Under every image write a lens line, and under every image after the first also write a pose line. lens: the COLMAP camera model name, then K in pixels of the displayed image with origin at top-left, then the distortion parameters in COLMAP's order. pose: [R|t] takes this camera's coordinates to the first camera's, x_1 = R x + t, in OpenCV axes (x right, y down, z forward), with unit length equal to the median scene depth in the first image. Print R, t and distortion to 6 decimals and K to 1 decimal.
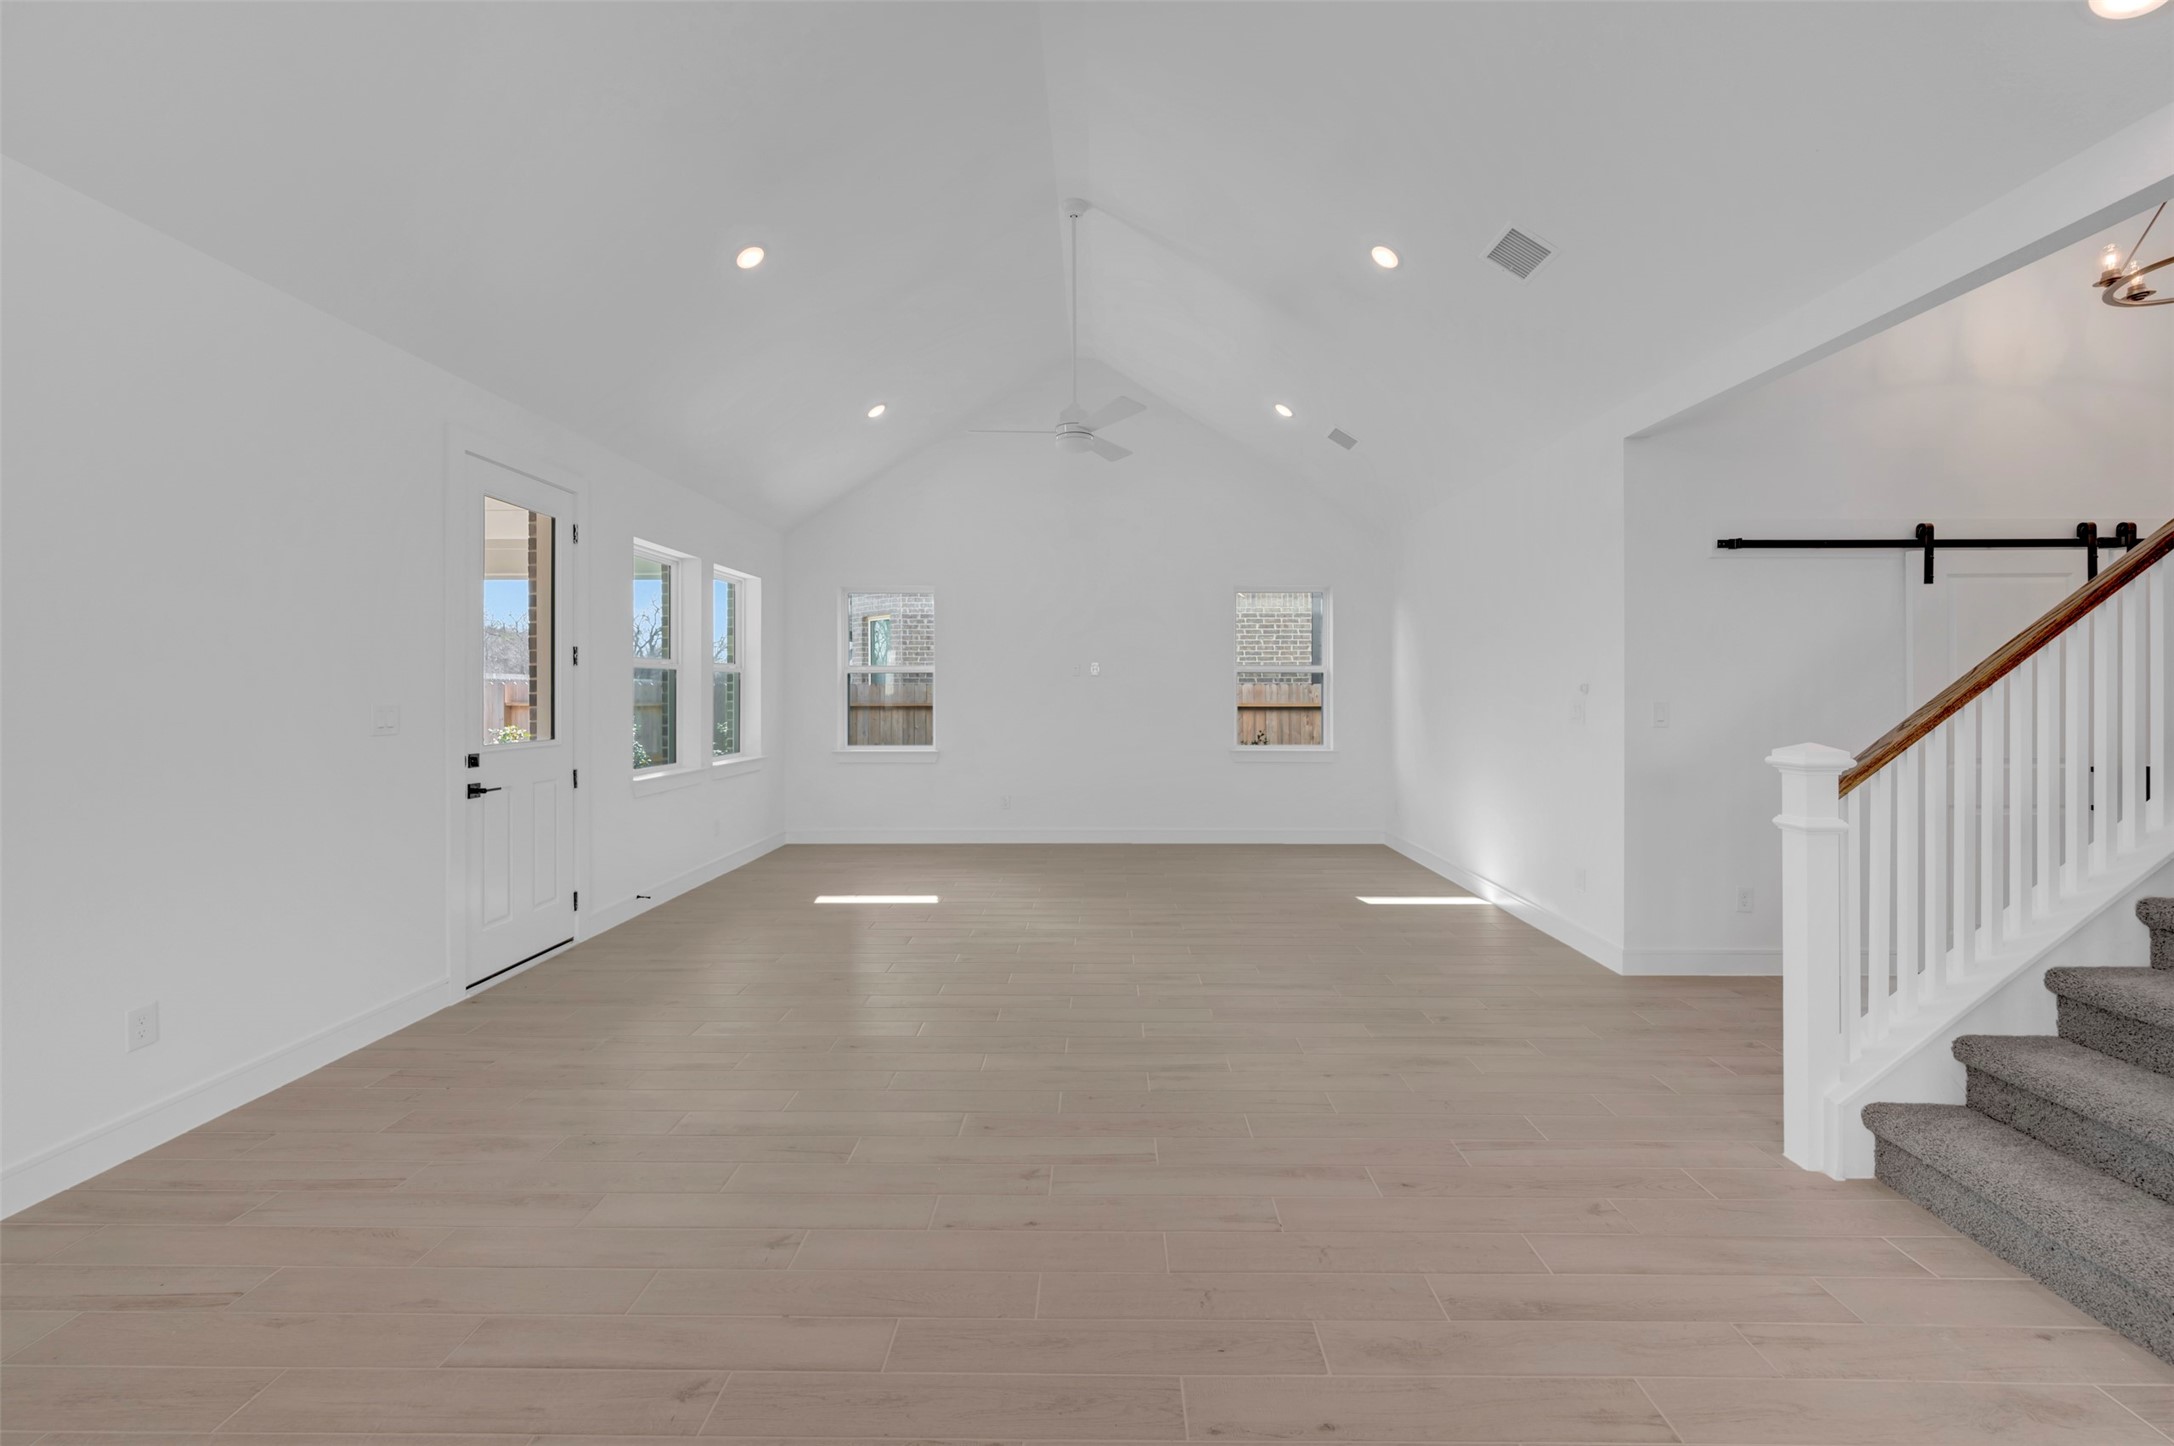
lens RADIAL K [[883.5, 0, 1082.0], [0, 883.5, 710.6], [0, 0, 1]] dist [-0.000604, 0.000034]
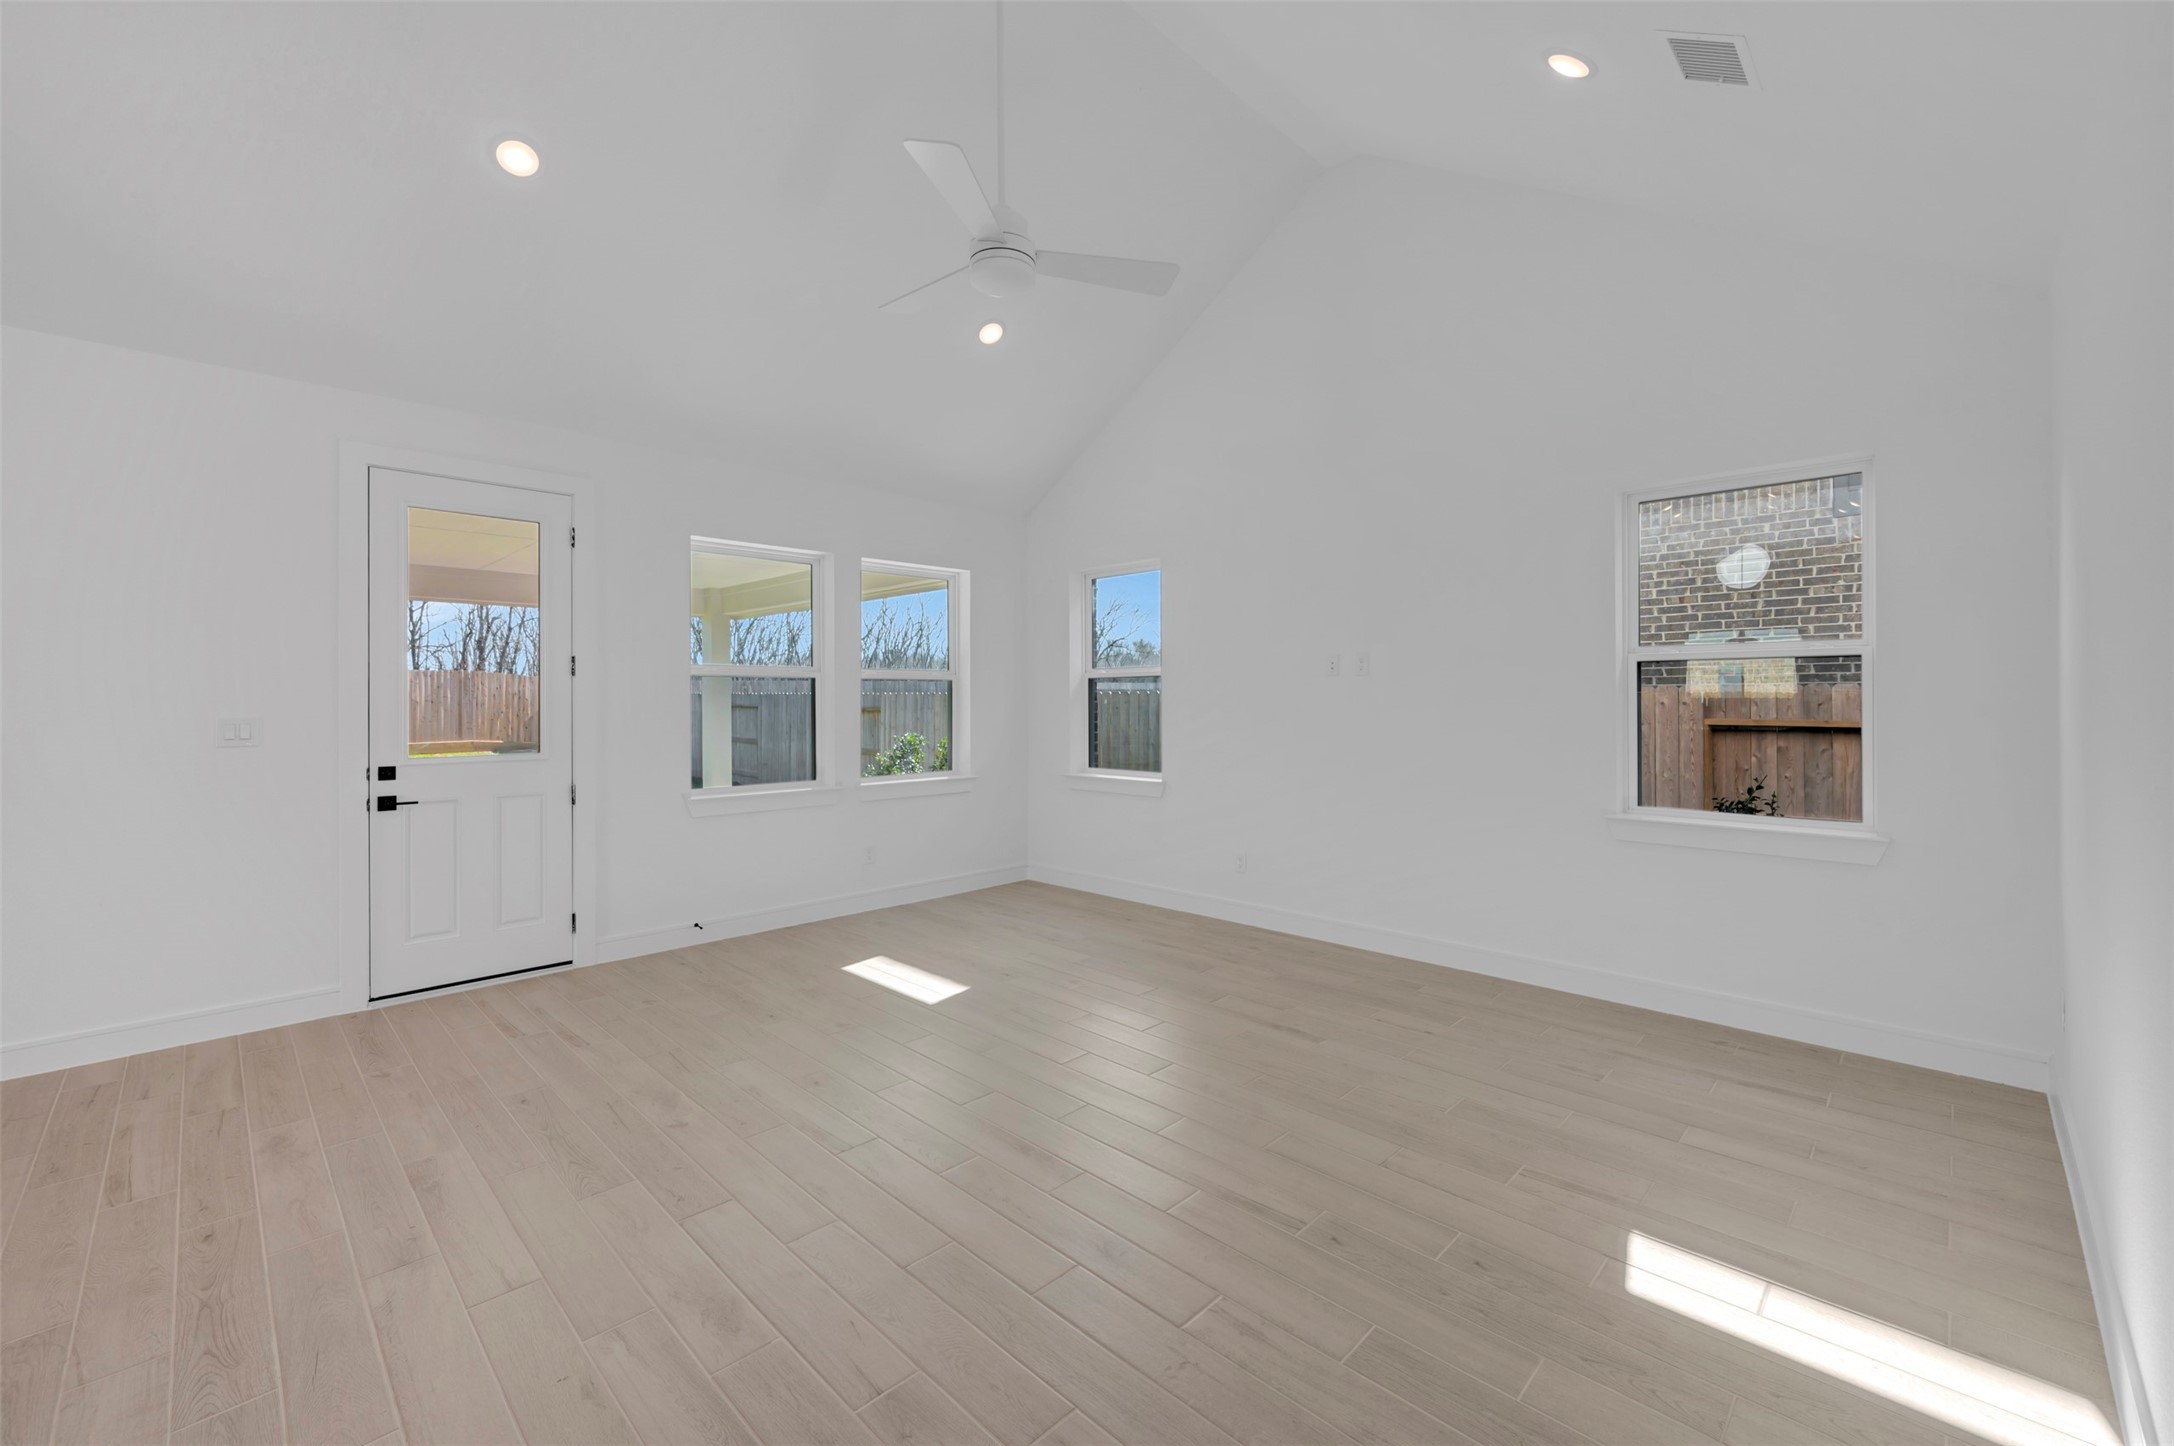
lens RADIAL K [[883.5, 0, 1089.4], [0, 883.5, 710.4], [0, 0, 1]] dist [-0.000604, 0.000034]
pose [[0.721355, 0.000208, -0.692566, 0.321334], [-0.007466, 0.999944, -0.007476, -0.007288], [0.692525, 0.010564, 0.721316, 0.459467]]
